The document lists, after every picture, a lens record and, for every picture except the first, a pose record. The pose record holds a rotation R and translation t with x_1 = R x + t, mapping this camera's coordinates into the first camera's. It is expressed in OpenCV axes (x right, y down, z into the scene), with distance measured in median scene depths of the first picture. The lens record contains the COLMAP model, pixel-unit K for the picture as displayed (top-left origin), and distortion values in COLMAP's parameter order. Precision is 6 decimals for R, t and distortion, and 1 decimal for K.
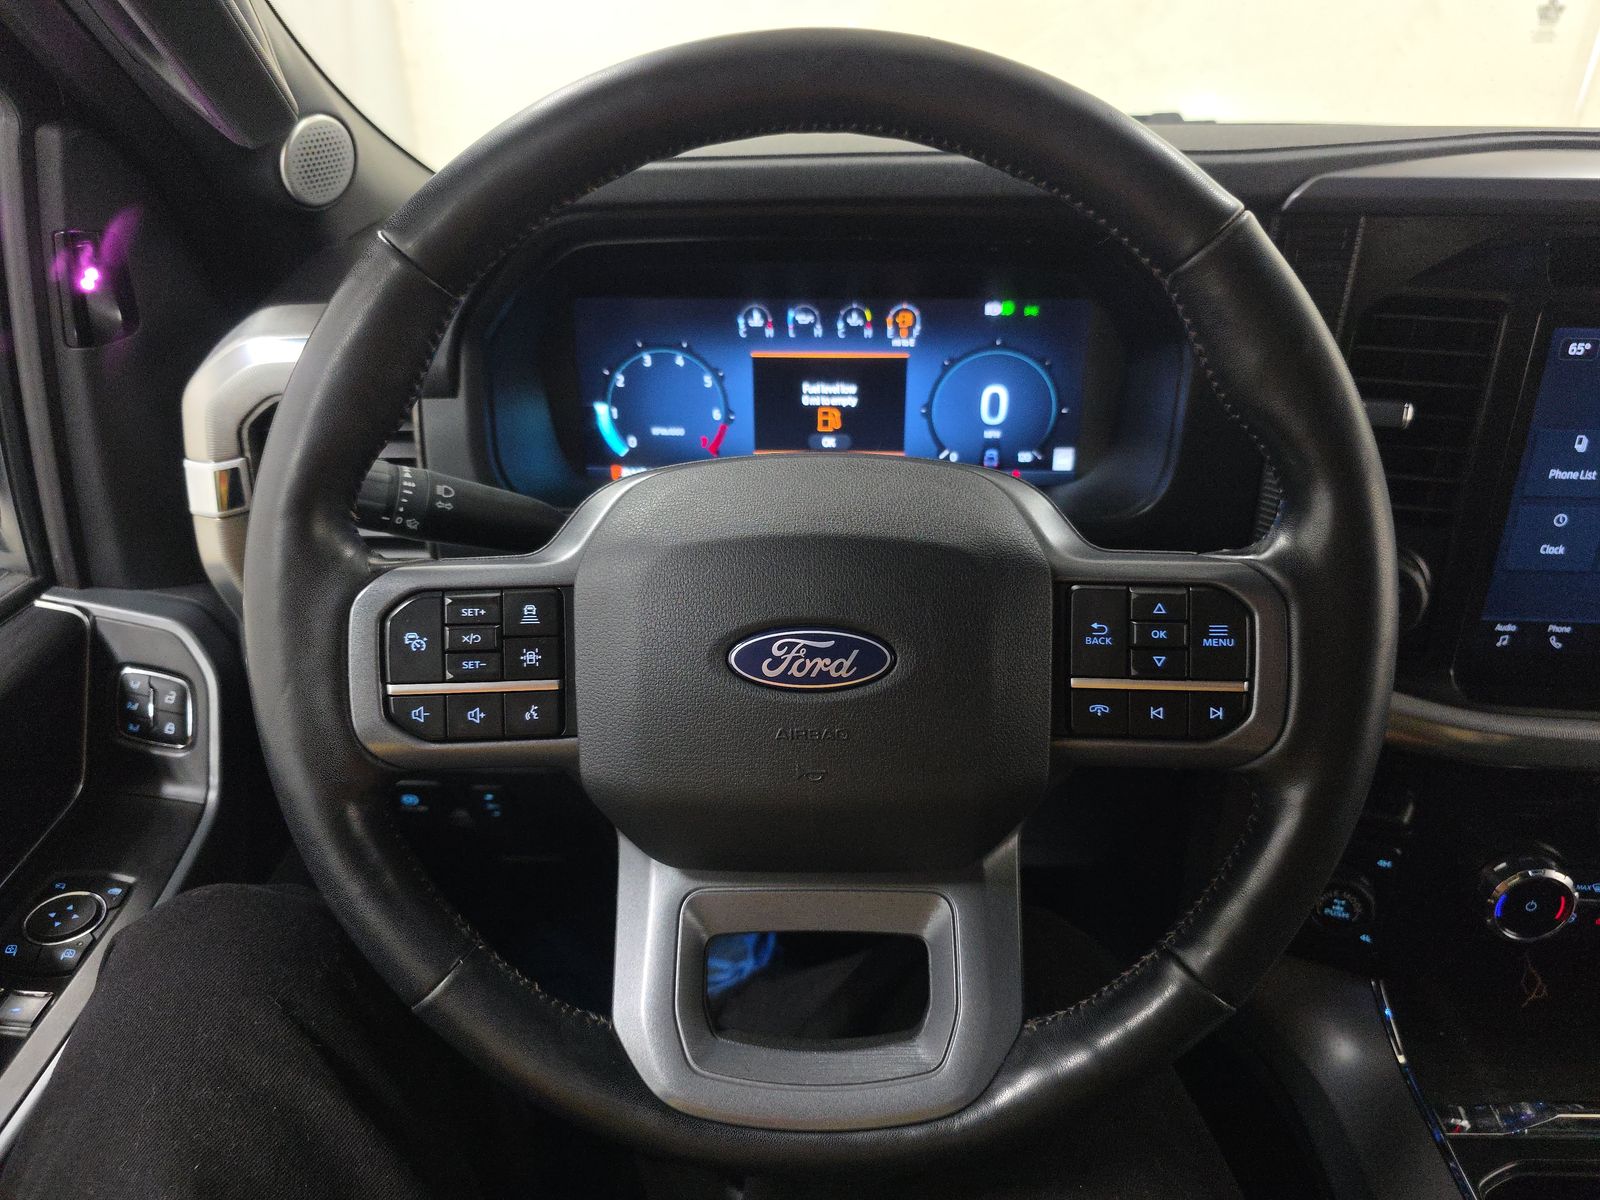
lens RADIAL K [[1008.2, 0, 800.0], [0, 1008.2, 600.0], [0, 0, 1]] dist [0.004536, -0.013259]
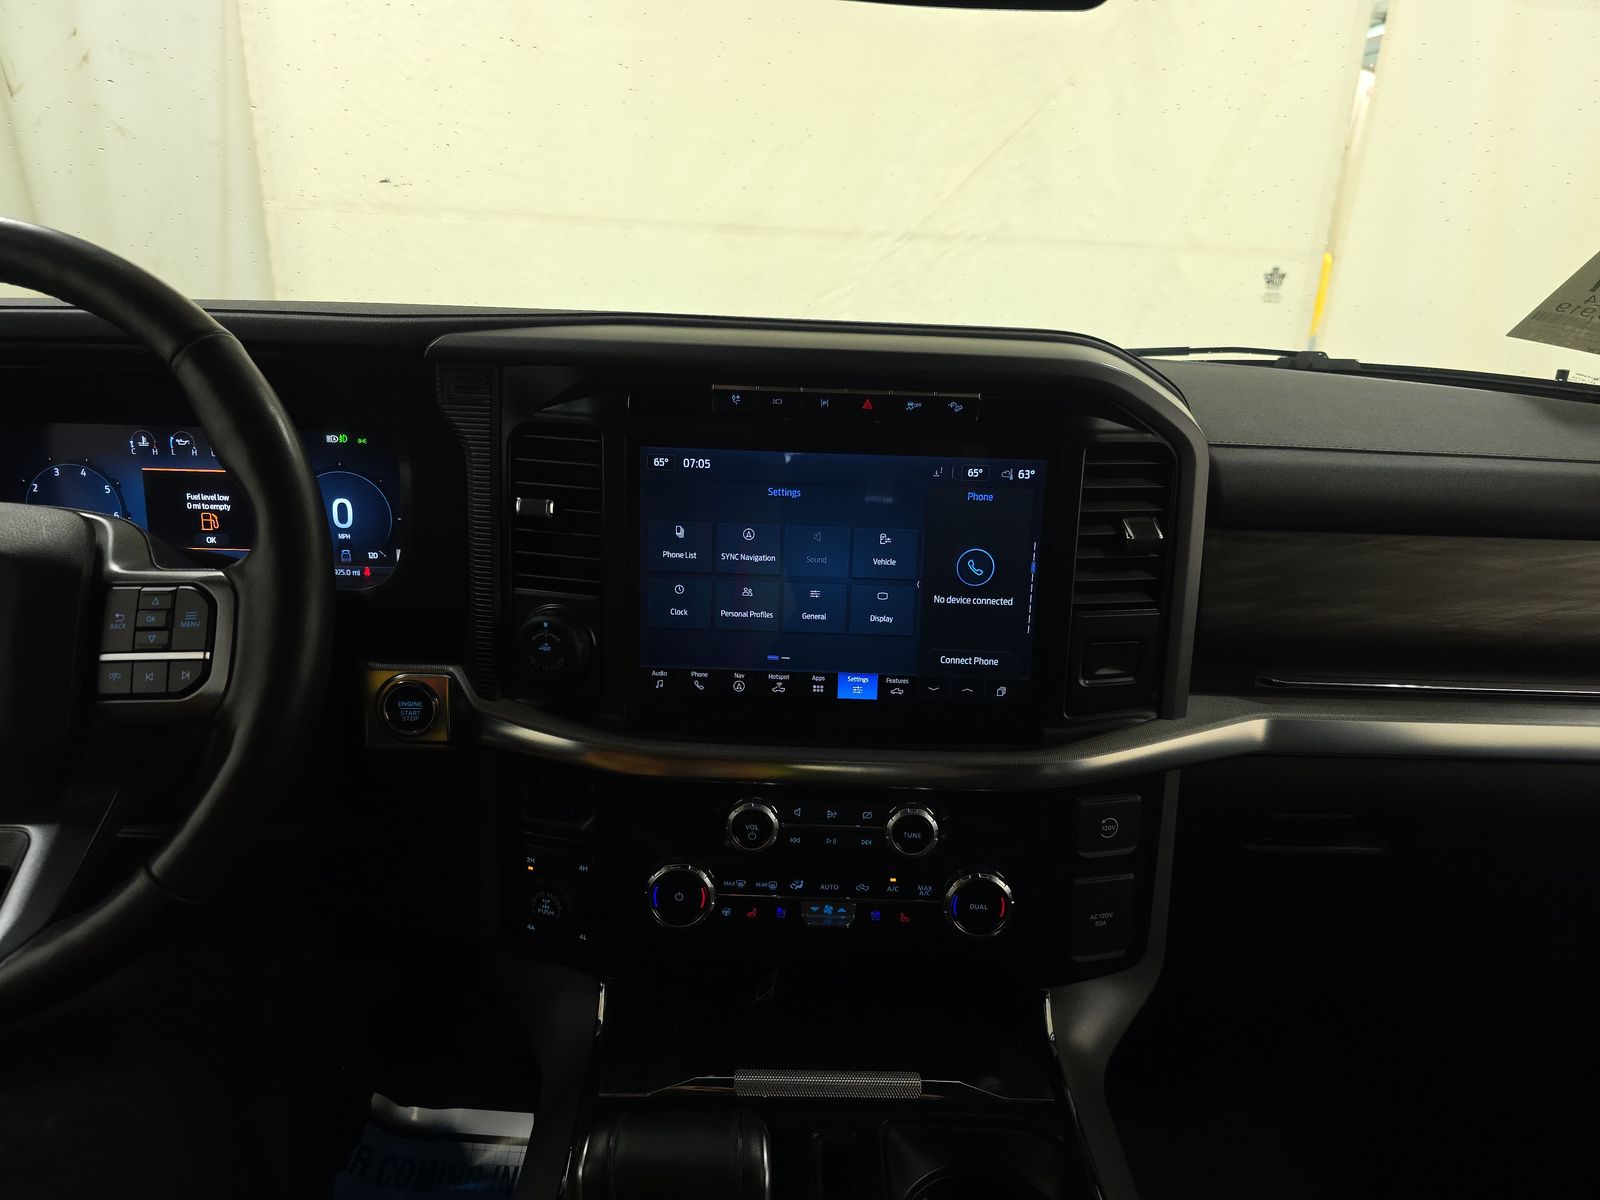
lens RADIAL K [[1008.2, 0, 800.0], [0, 1008.2, 600.0], [0, 0, 1]] dist [0.004536, -0.013259]
pose [[0.996193, 0.017582, 0.085386, 0.667286], [-0.000109, 0.979703, -0.200455, 0.170245], [-0.087178, 0.199683, 0.975975, -0.270165]]
